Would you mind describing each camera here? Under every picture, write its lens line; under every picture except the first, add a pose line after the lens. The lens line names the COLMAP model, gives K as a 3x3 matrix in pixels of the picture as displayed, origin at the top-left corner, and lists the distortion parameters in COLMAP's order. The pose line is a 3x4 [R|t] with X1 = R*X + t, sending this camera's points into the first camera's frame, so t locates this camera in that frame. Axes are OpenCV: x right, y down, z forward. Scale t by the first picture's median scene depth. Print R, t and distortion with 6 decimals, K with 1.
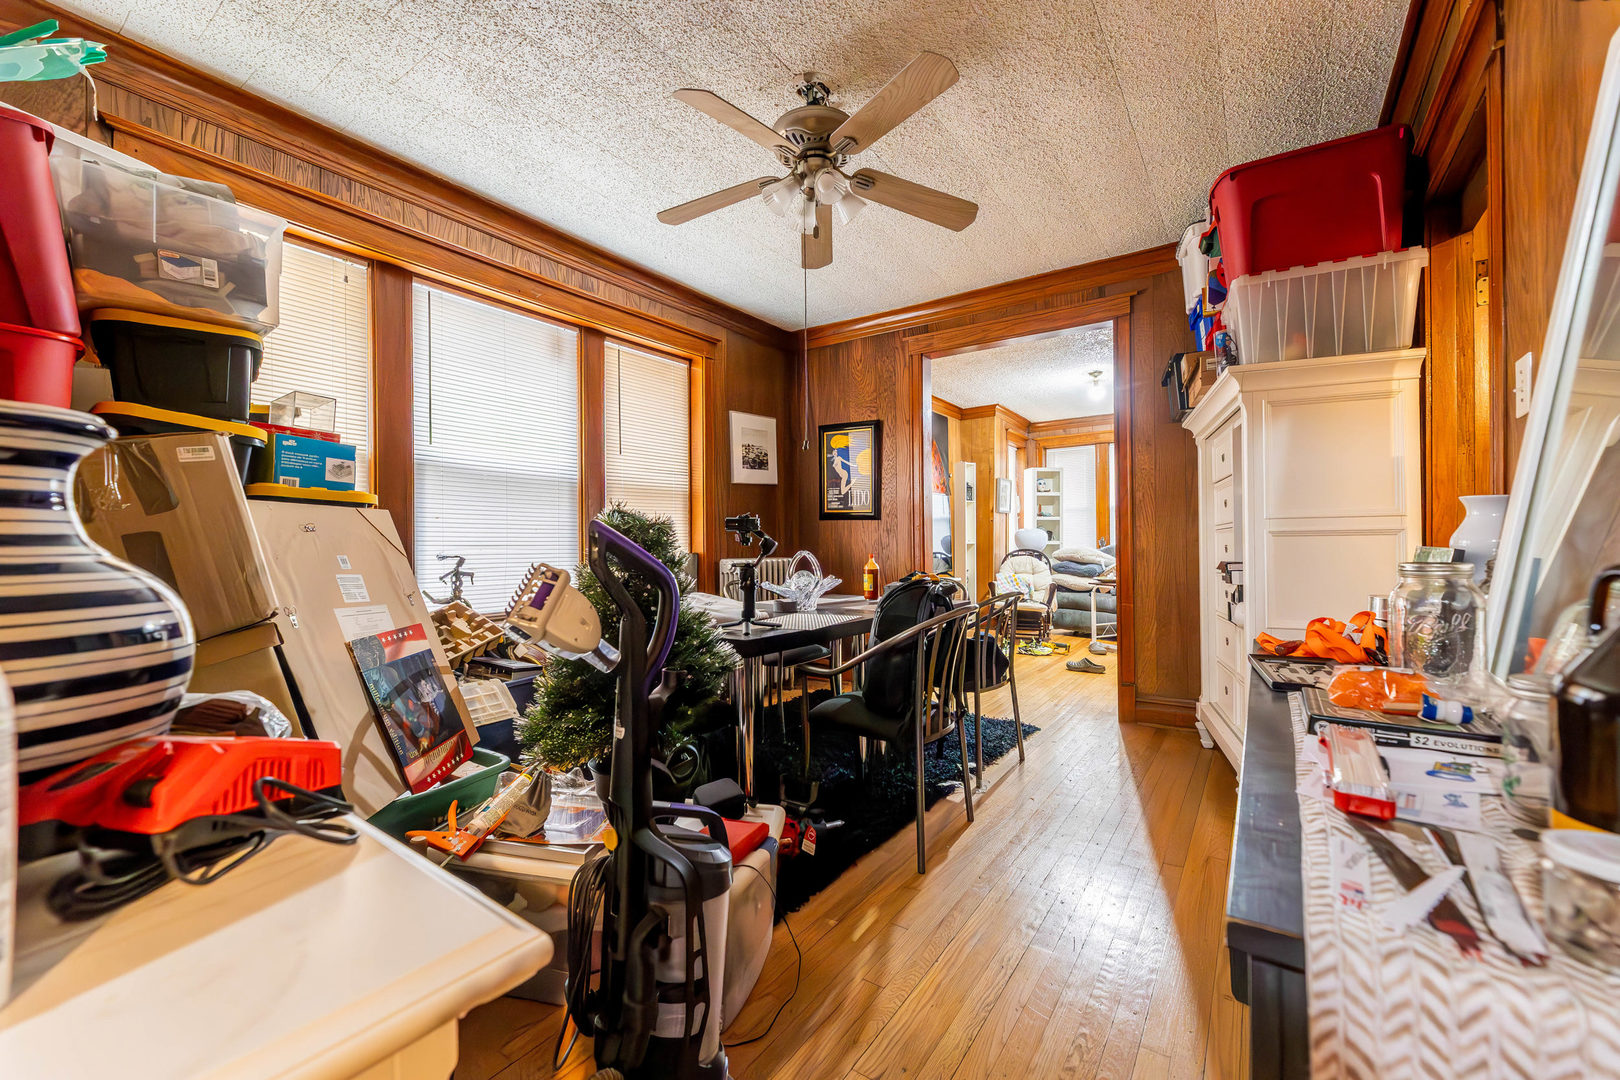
lens RADIAL K [[640.8, 0, 806.8], [0, 640.8, 540.3], [0, 0, 1]] dist [-0.001923, 0.000090]
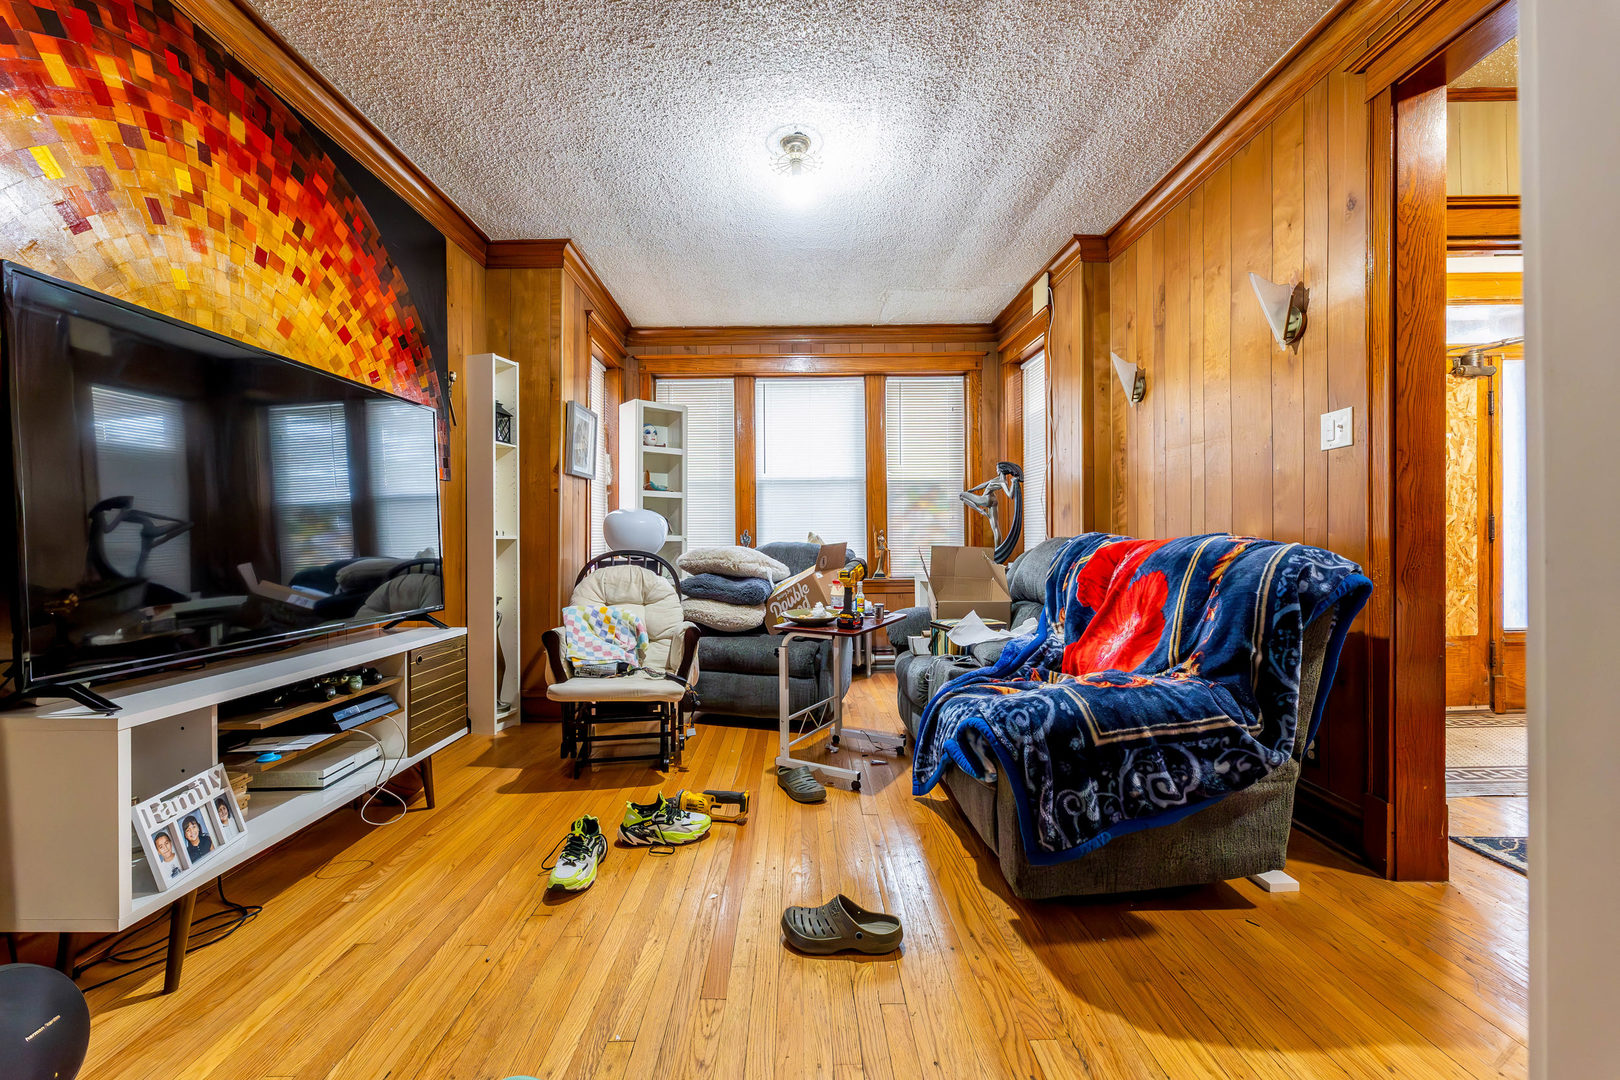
lens RADIAL K [[640.8, 0, 806.4], [0, 640.8, 545.5], [0, 0, 1]] dist [-0.001923, 0.000090]
pose [[0.806731, 0.000782, 0.590919, 0.158617], [-0.003161, 0.999991, 0.002992, 0.008087], [-0.590911, -0.004281, 0.806726, 0.507387]]
